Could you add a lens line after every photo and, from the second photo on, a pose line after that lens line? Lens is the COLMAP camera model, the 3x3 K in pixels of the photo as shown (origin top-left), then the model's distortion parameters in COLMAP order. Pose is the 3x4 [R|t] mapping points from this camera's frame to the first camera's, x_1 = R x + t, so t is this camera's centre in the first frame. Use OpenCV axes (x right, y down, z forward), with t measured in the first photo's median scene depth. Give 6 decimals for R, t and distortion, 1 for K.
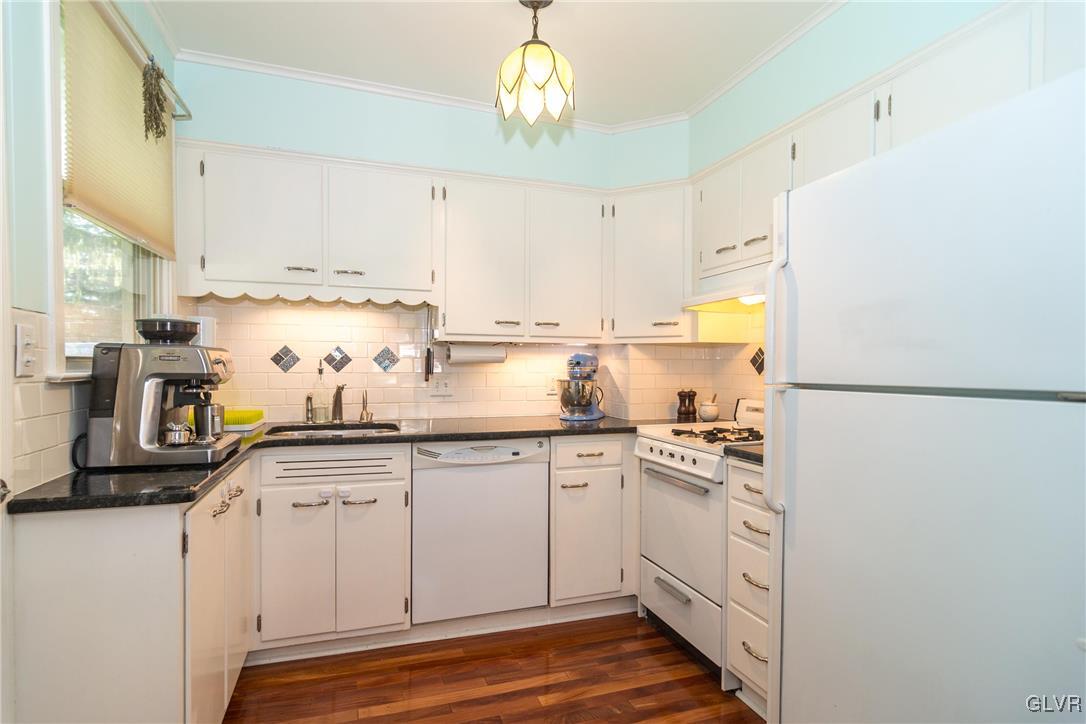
lens RADIAL K [[543.5, 0, 539.9], [0, 543.5, 392.1], [0, 0, 1]] dist [0.003443, 0.000442]
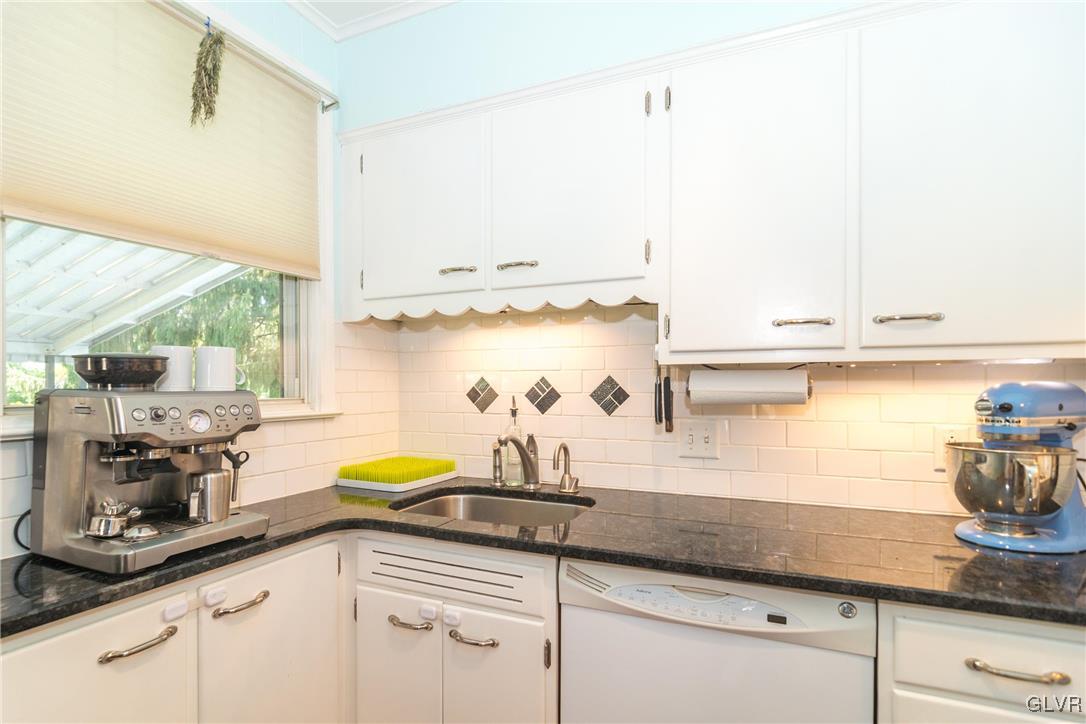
lens RADIAL K [[543.5, 0, 539.9], [0, 543.5, 392.1], [0, 0, 1]] dist [0.003443, 0.000442]
pose [[0.715298, 0.005584, -0.698797, 0.117694], [-0.030116, 0.999285, -0.022842, -0.050284], [0.698170, 0.037384, 0.714955, 0.520576]]
